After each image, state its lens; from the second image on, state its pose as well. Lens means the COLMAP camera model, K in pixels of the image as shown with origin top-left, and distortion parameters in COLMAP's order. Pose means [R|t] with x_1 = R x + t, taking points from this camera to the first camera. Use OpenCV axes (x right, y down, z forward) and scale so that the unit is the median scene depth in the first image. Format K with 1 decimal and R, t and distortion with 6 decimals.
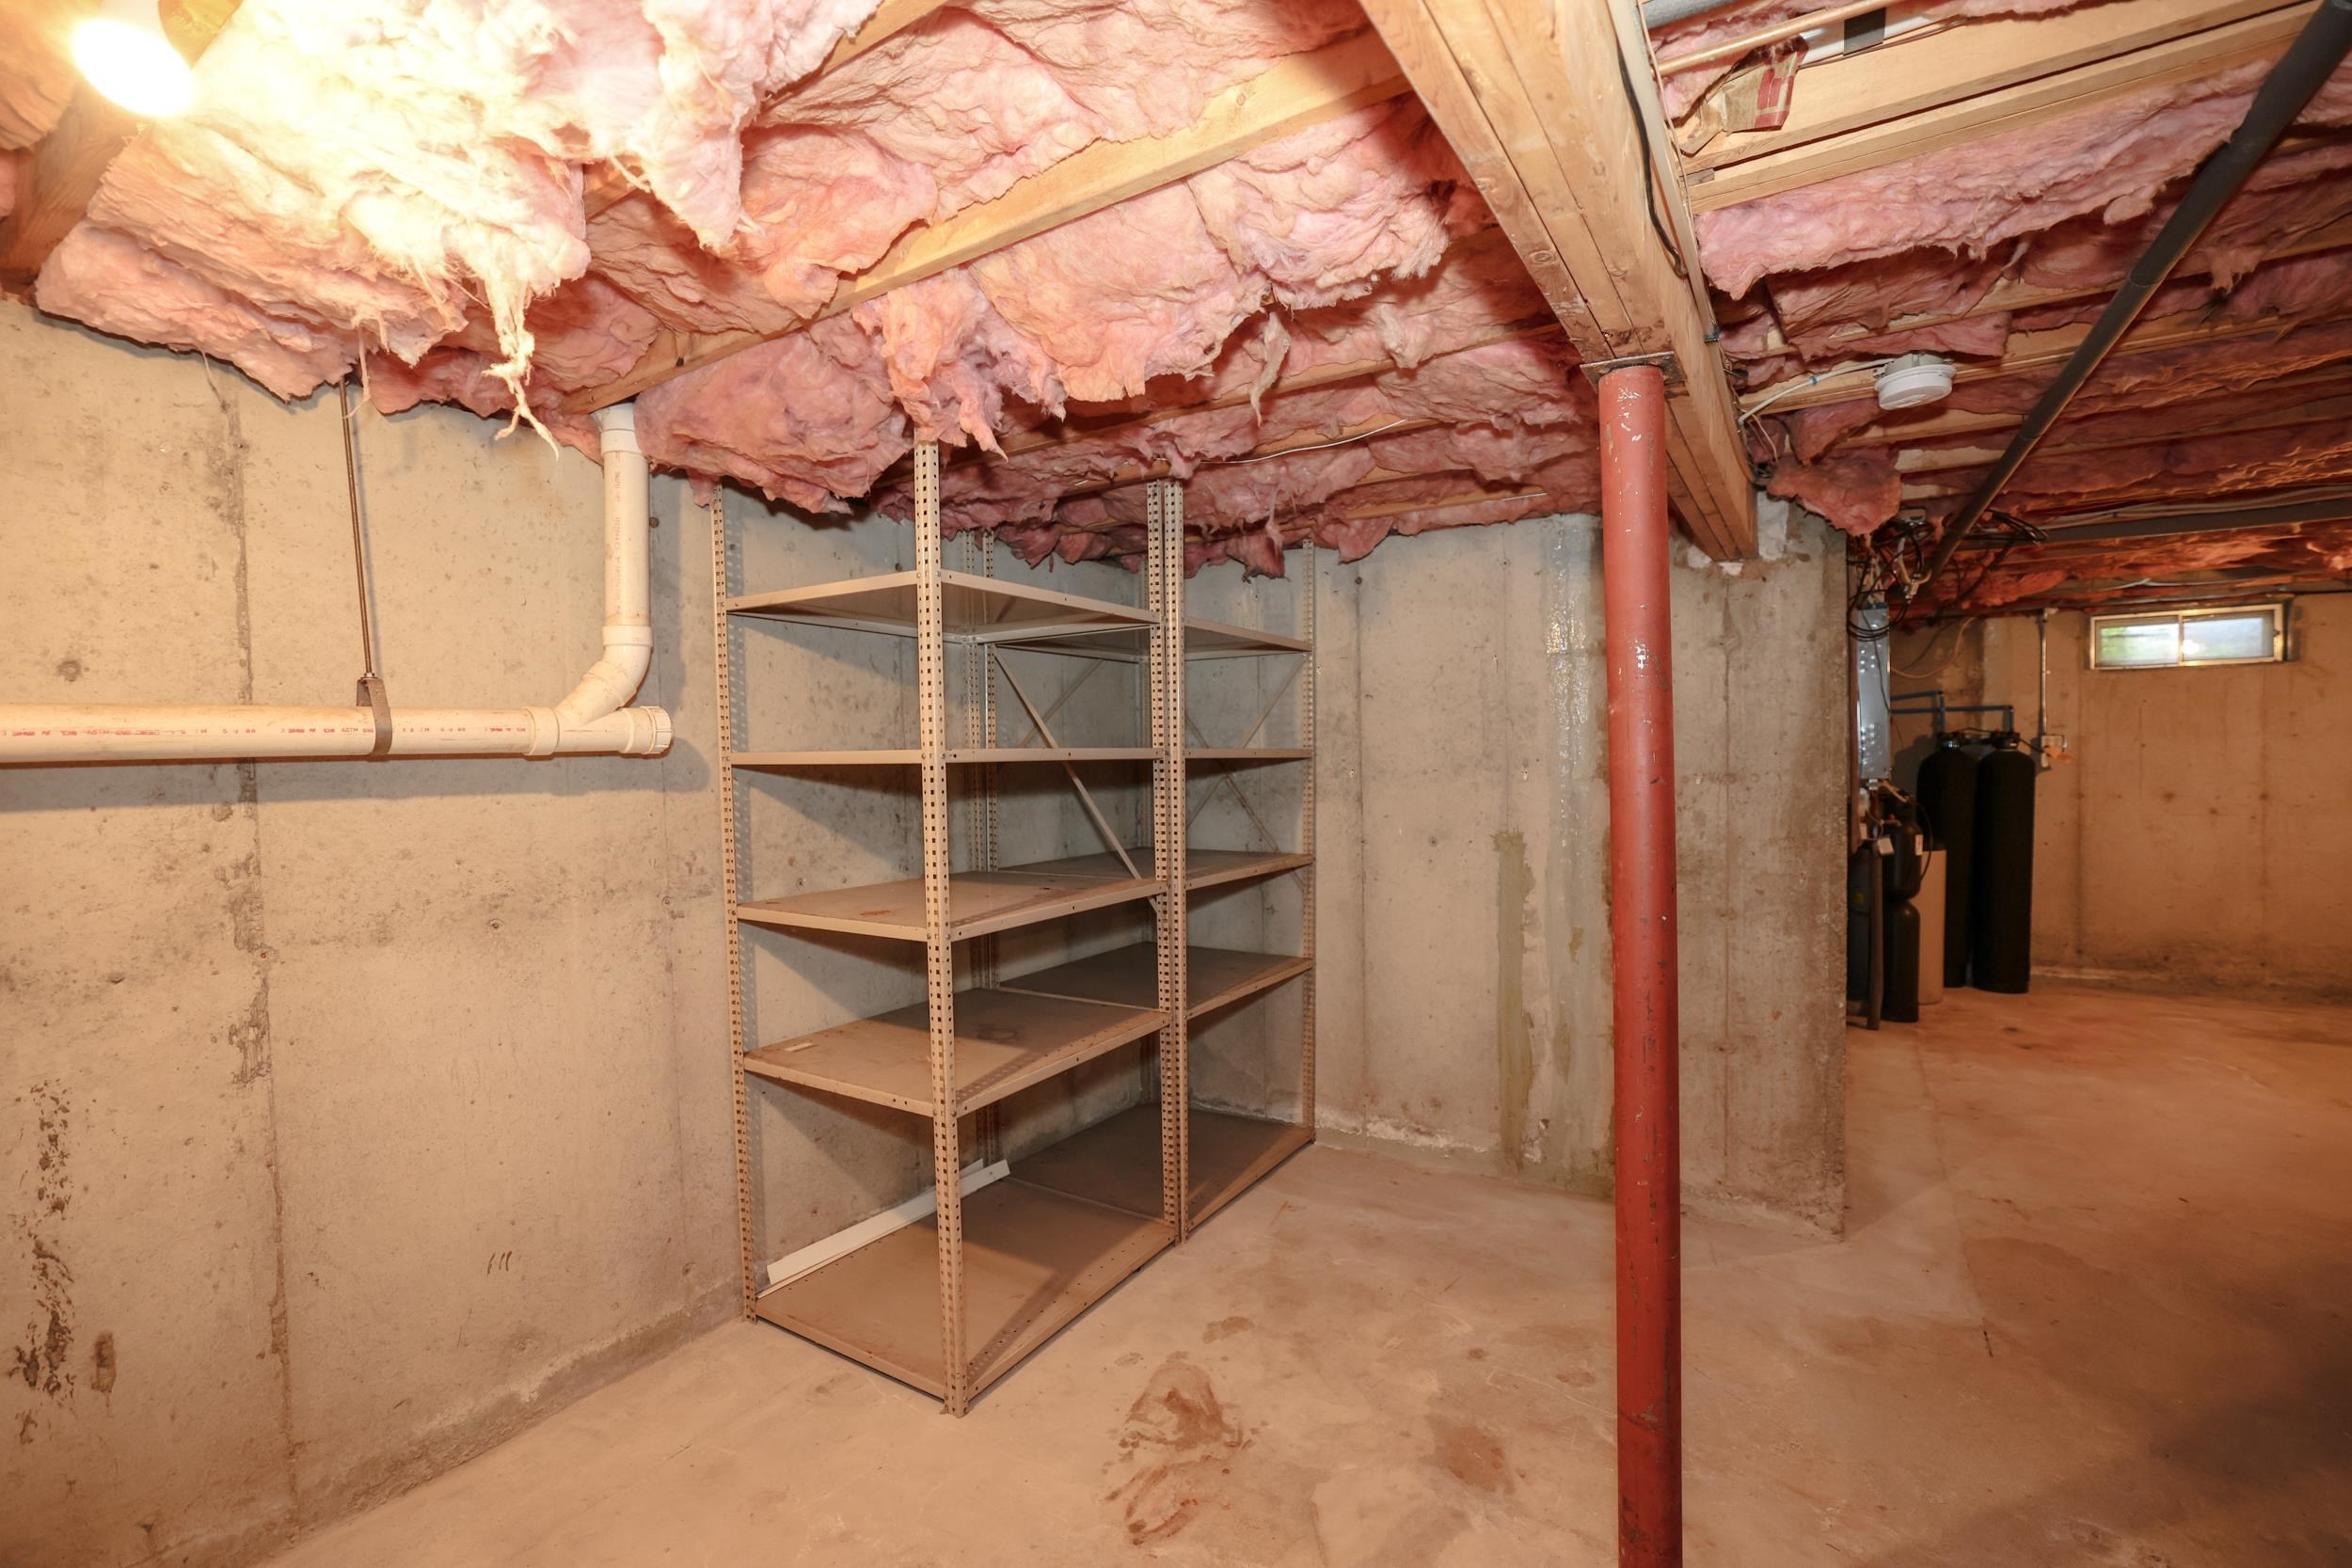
lens RADIAL K [[1012.7, 0, 1176.0], [0, 1012.7, 784.0], [0, 0, 1]] dist [-0.040304, 0.012051]
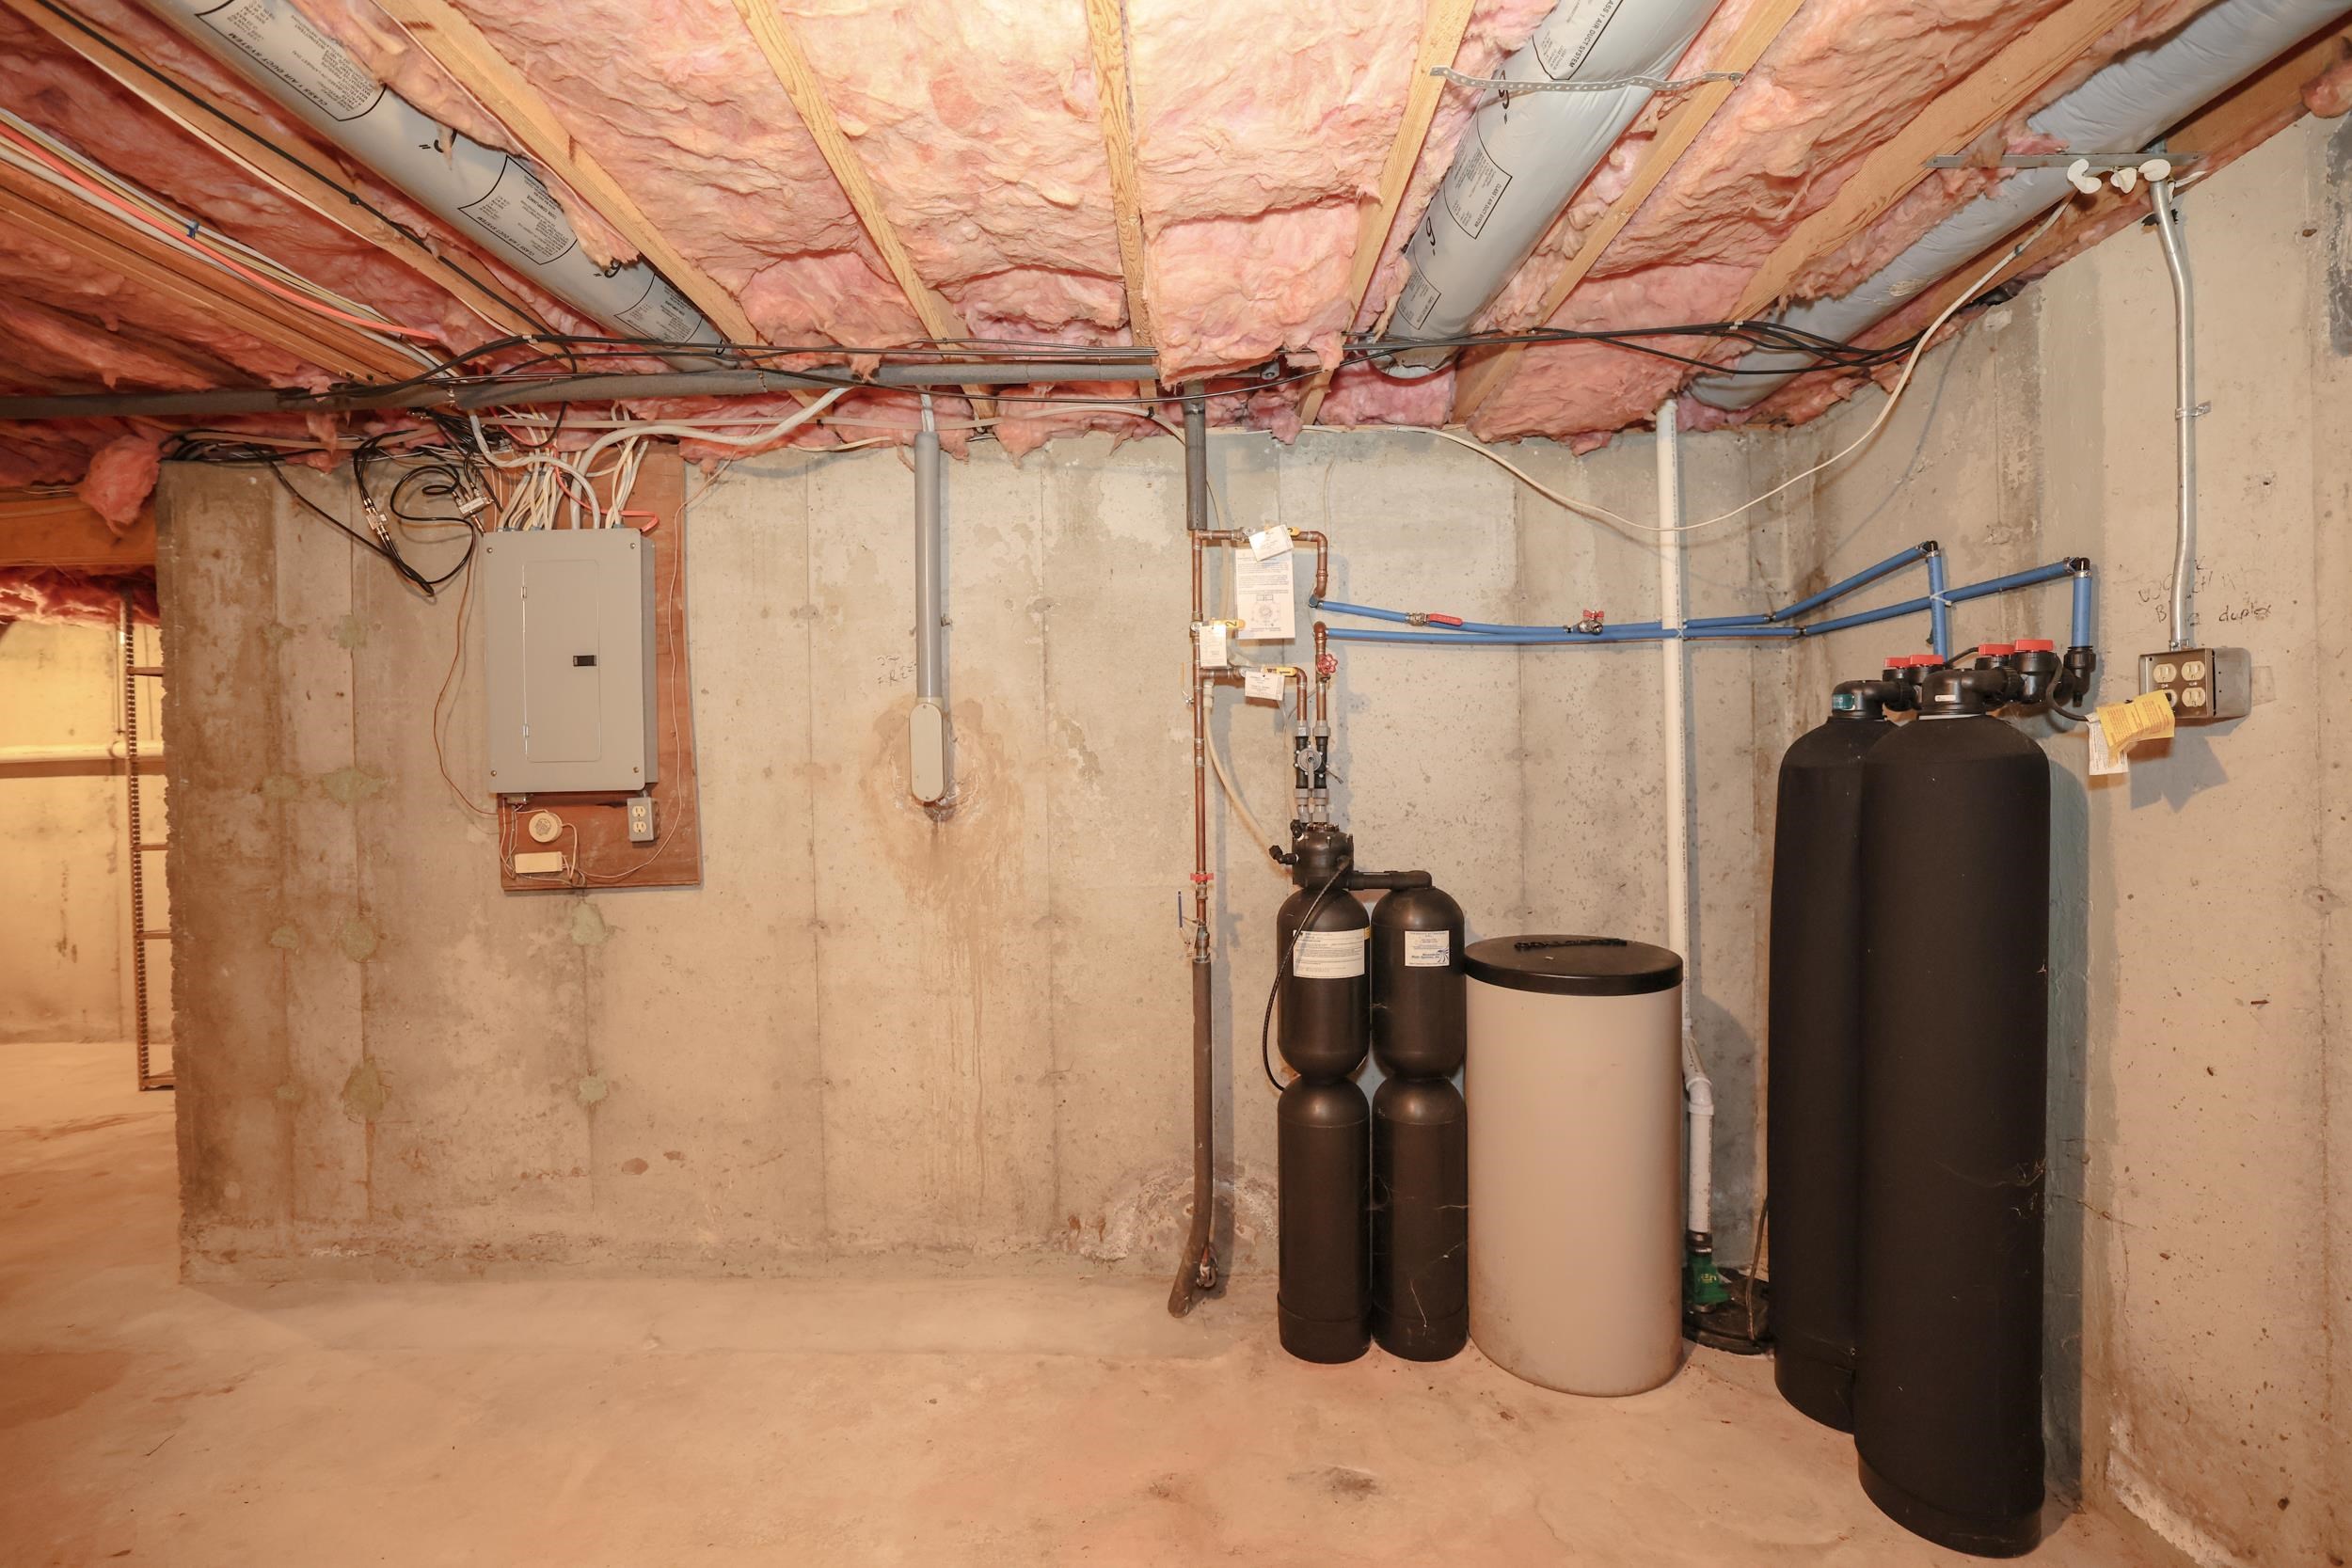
lens RADIAL K [[1012.7, 0, 1176.0], [0, 1012.7, 784.0], [0, 0, 1]] dist [-0.040304, 0.012051]
pose [[0.535702, 0.020222, -0.844165, 1.373966], [-0.016116, 0.999776, 0.013723, -0.020140], [0.844253, 0.006253, 0.535908, 0.916922]]
